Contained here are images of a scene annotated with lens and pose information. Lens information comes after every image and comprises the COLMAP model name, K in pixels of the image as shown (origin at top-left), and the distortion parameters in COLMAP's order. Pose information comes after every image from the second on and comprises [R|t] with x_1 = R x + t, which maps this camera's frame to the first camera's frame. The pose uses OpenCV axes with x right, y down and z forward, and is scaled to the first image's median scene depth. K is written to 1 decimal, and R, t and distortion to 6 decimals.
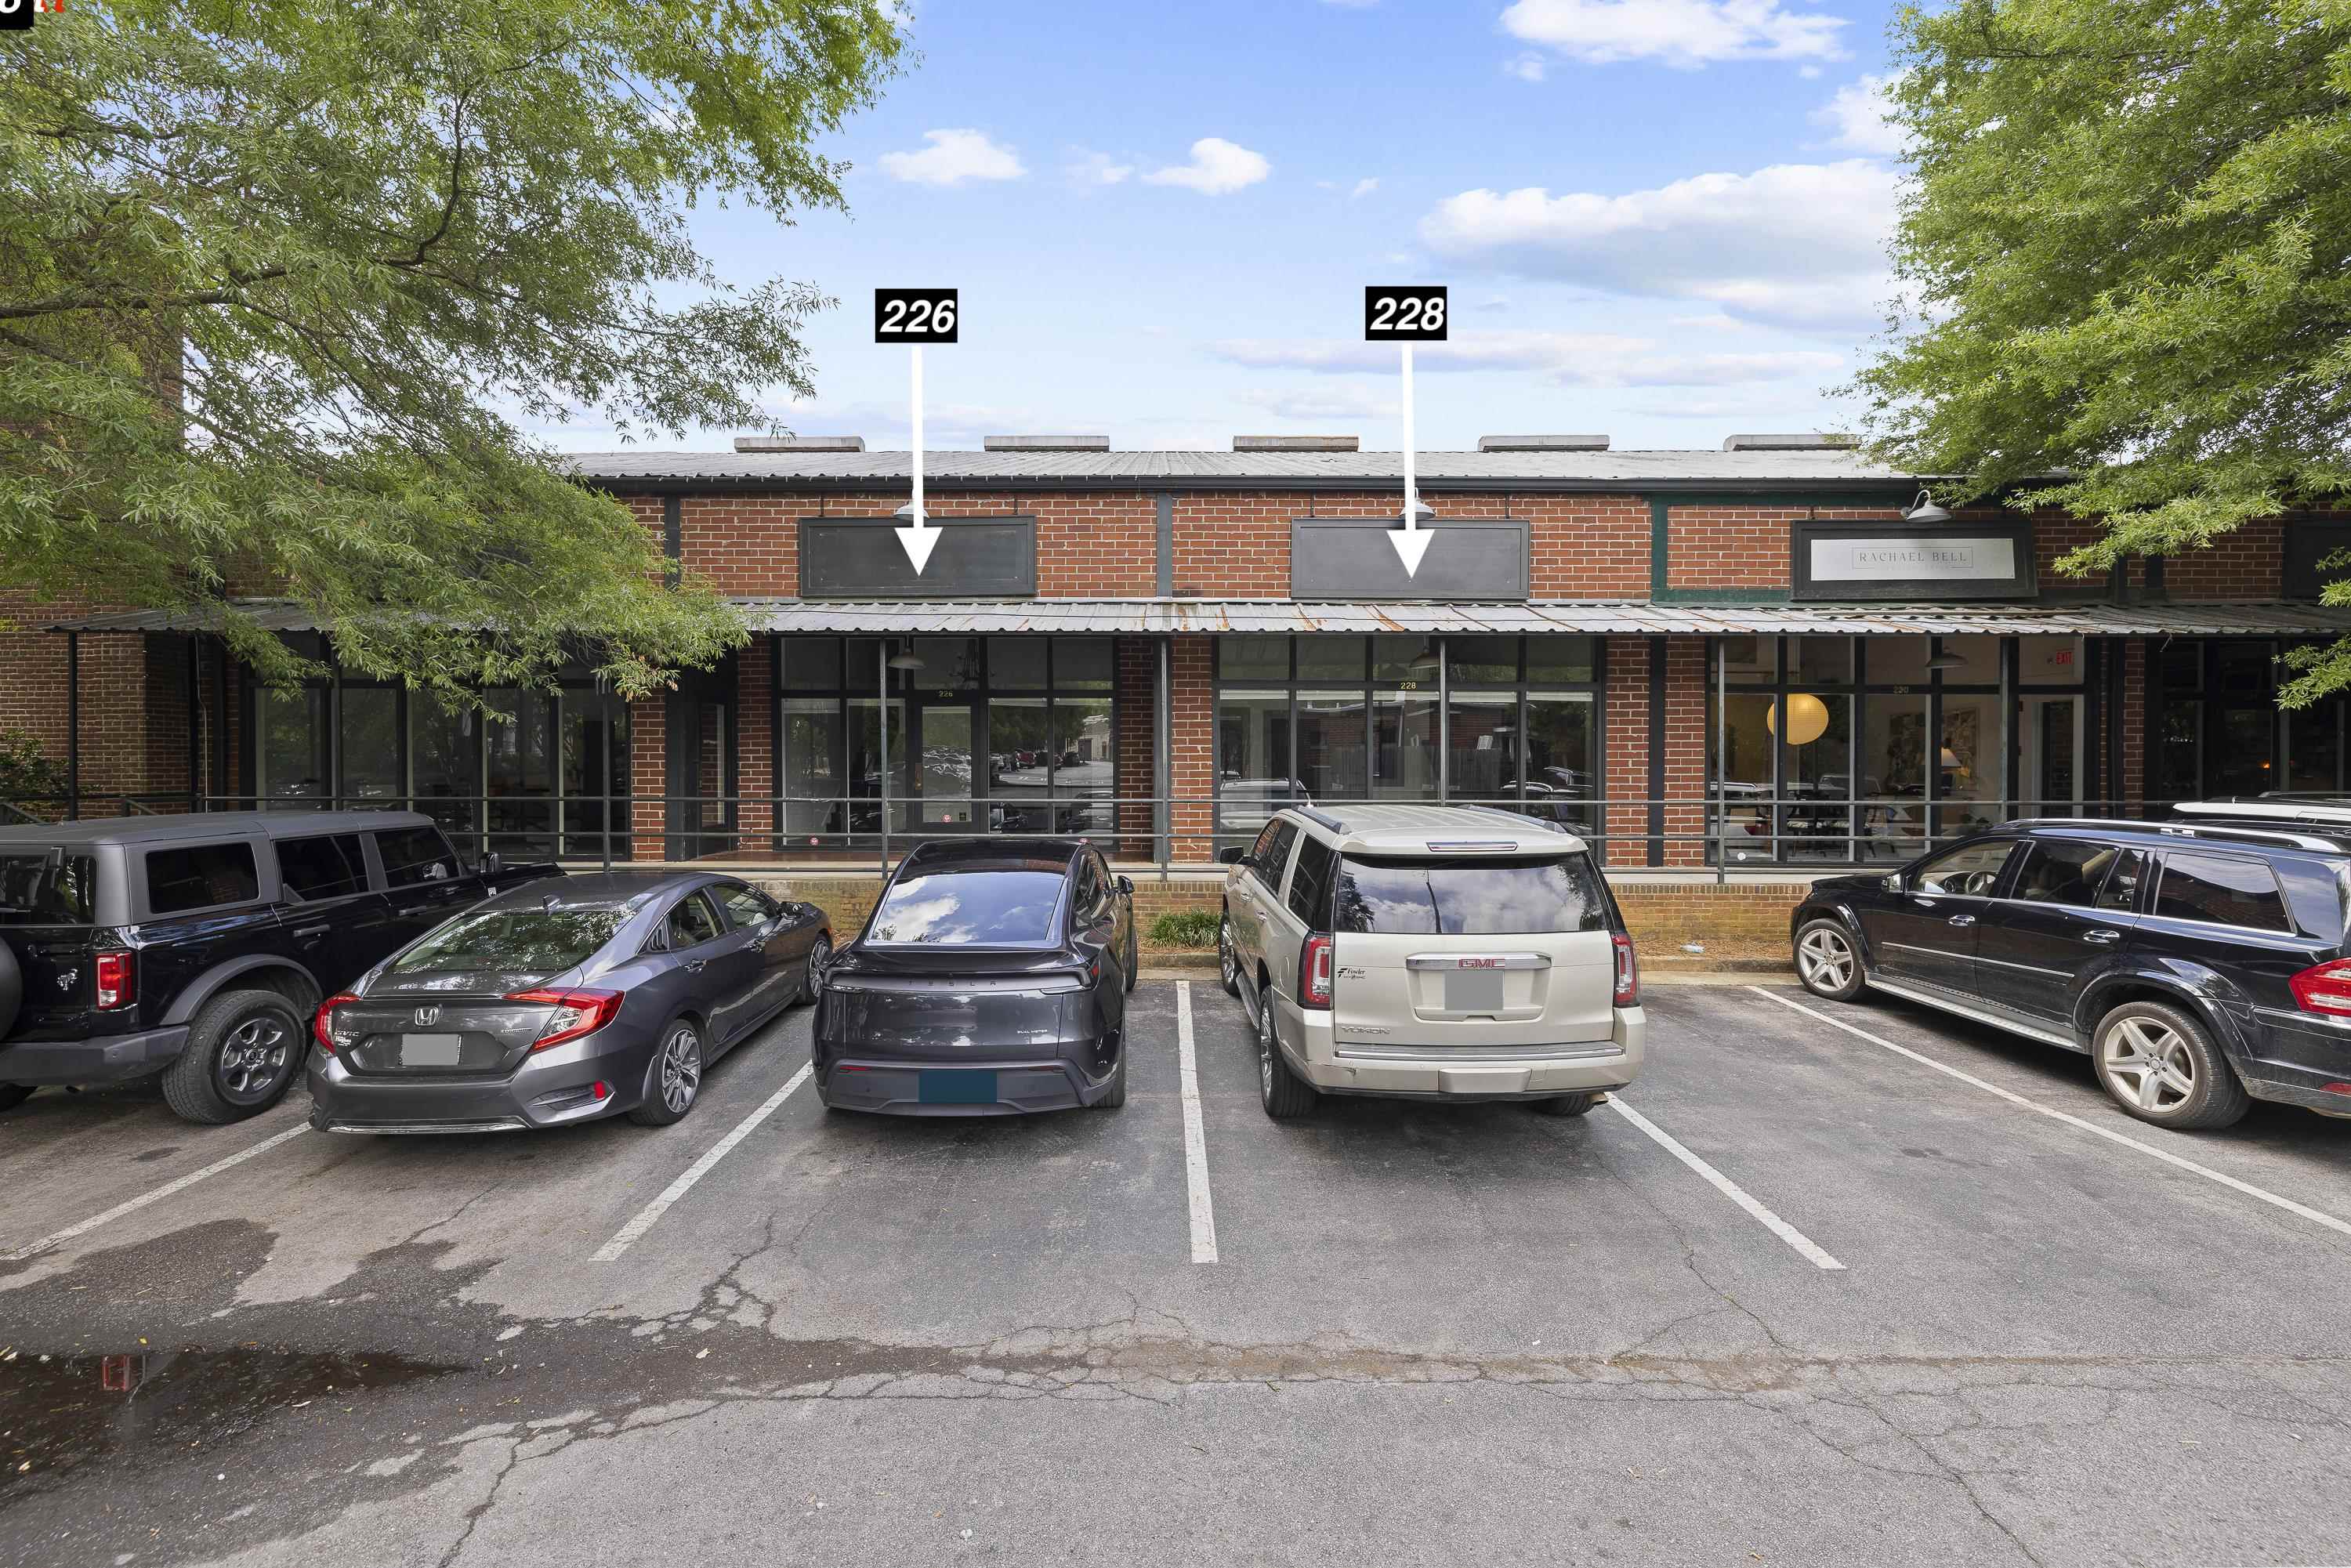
lens RADIAL K [[990.6, 0, 1173.4], [0, 990.6, 767.1], [0, 0, 1]] dist [-0.001420, -0.000004]
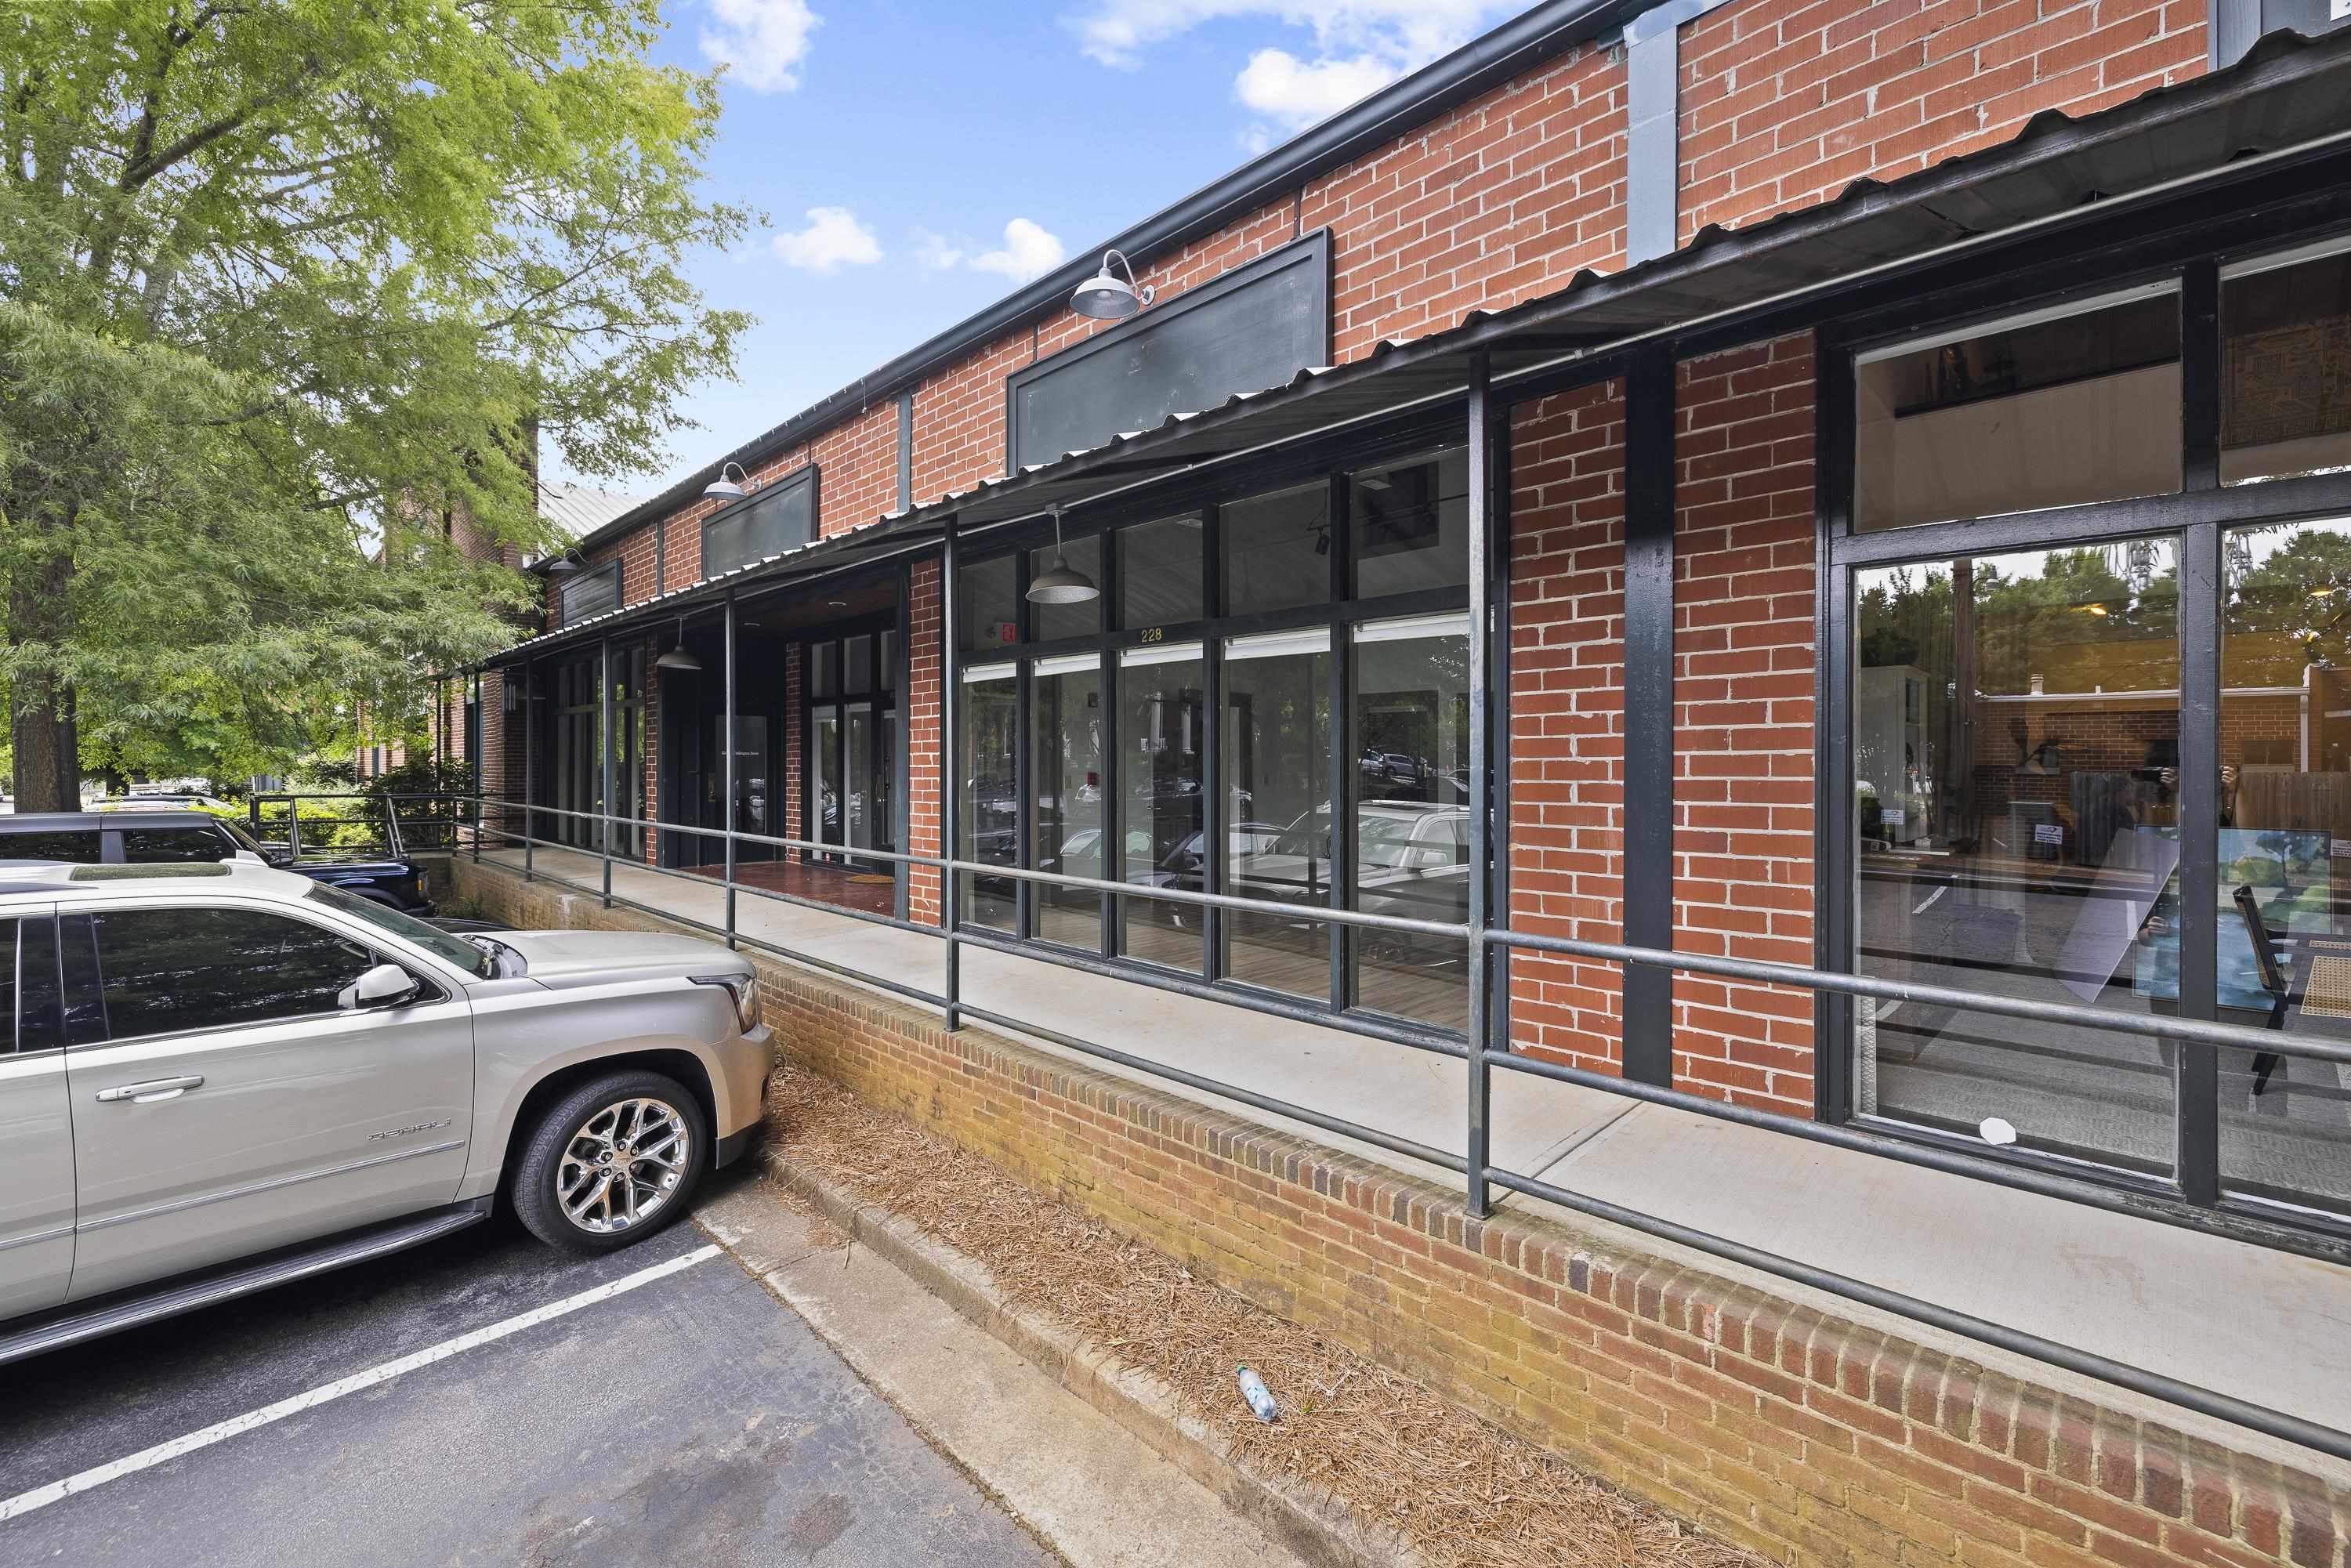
lens RADIAL K [[998.2, 0, 1166.9], [0, 998.2, 757.9], [0, 0, 1]] dist [-0.000829, 0.000203]
pose [[0.701886, -0.004307, -0.712276, 0.616681], [0.003709, 0.999990, -0.002392, -0.016245], [0.712280, -0.000963, 0.701895, 0.636996]]
